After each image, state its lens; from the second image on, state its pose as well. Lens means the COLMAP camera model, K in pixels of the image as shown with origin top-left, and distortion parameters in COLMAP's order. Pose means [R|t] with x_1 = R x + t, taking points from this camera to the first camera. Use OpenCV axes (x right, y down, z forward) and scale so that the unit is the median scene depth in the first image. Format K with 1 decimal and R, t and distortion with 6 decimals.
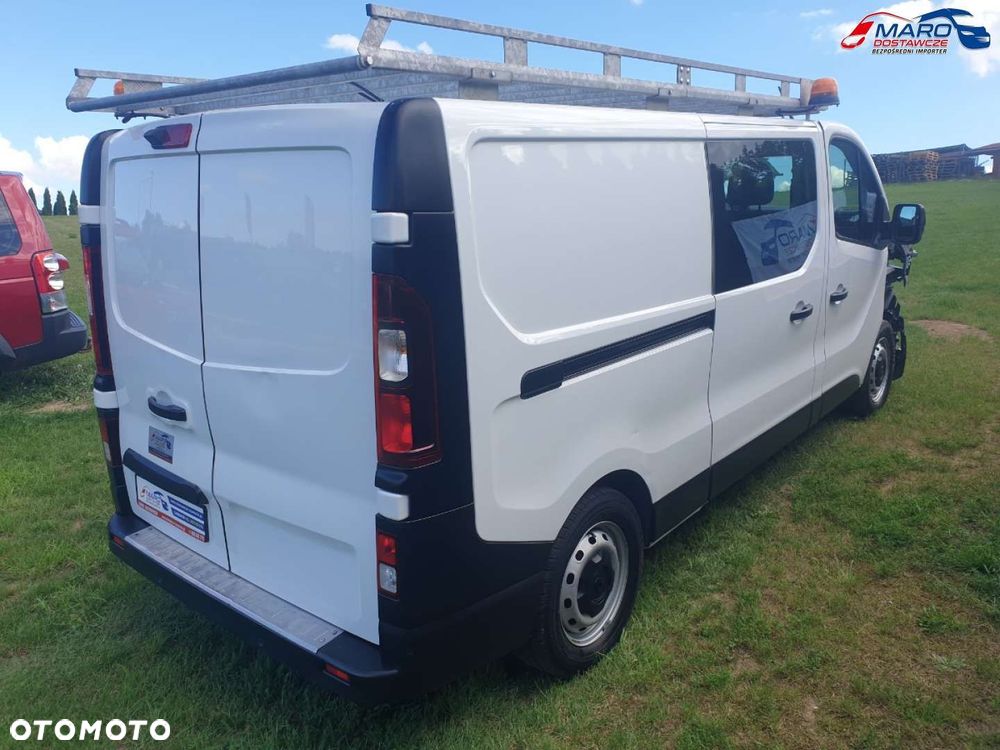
lens RADIAL K [[786.2, 0, 521.7], [0, 786.2, 377.0], [0, 0, 1]] dist [-0.006219, 0.035154]
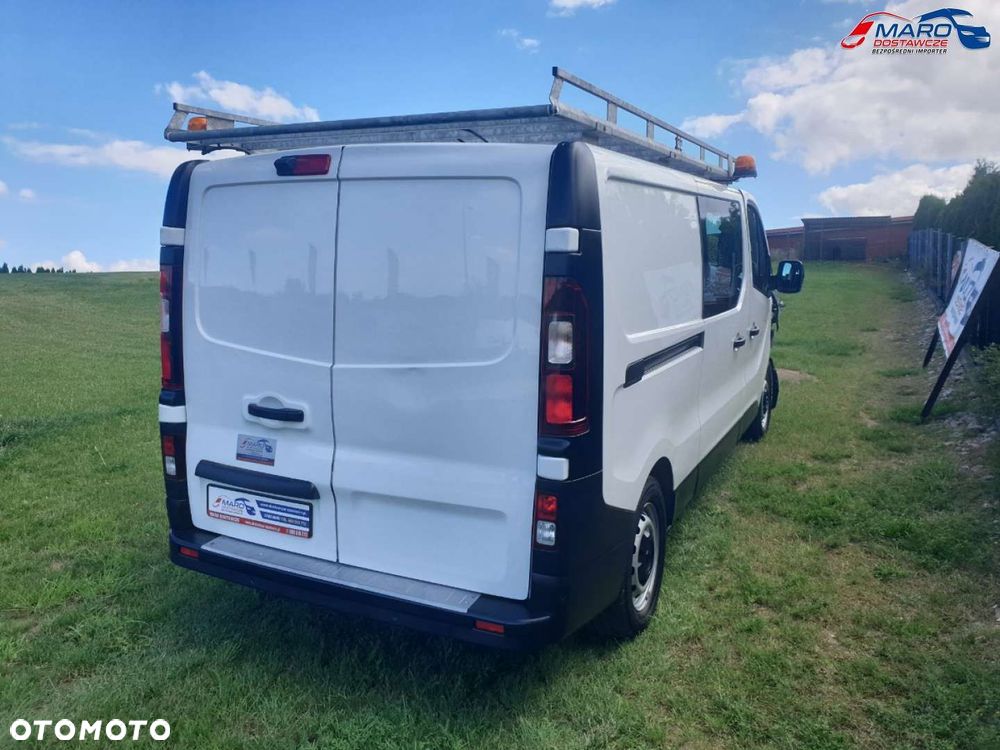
lens RADIAL K [[786.2, 0, 517.7], [0, 786.2, 375.1], [0, 0, 1]] dist [-0.006219, 0.035154]
pose [[0.970221, -0.009993, 0.242014, -0.385555], [0.032652, 0.995425, -0.089796, 0.095549], [-0.240009, 0.095024, 0.966109, -0.121746]]
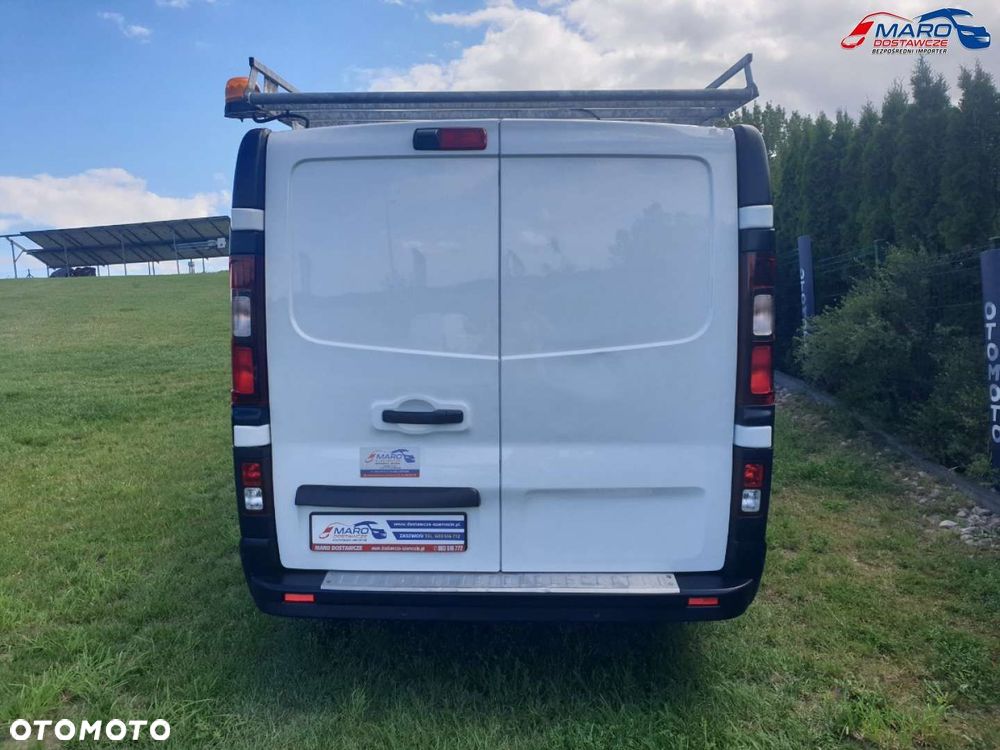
lens RADIAL K [[786.2, 0, 494.8], [0, 786.2, 371.0], [0, 0, 1]] dist [-0.006219, 0.035154]
pose [[0.780299, -0.077898, 0.620536, -0.961965], [0.147917, 0.987049, -0.062093, 0.057169], [-0.607663, 0.140239, 0.781715, 0.192721]]
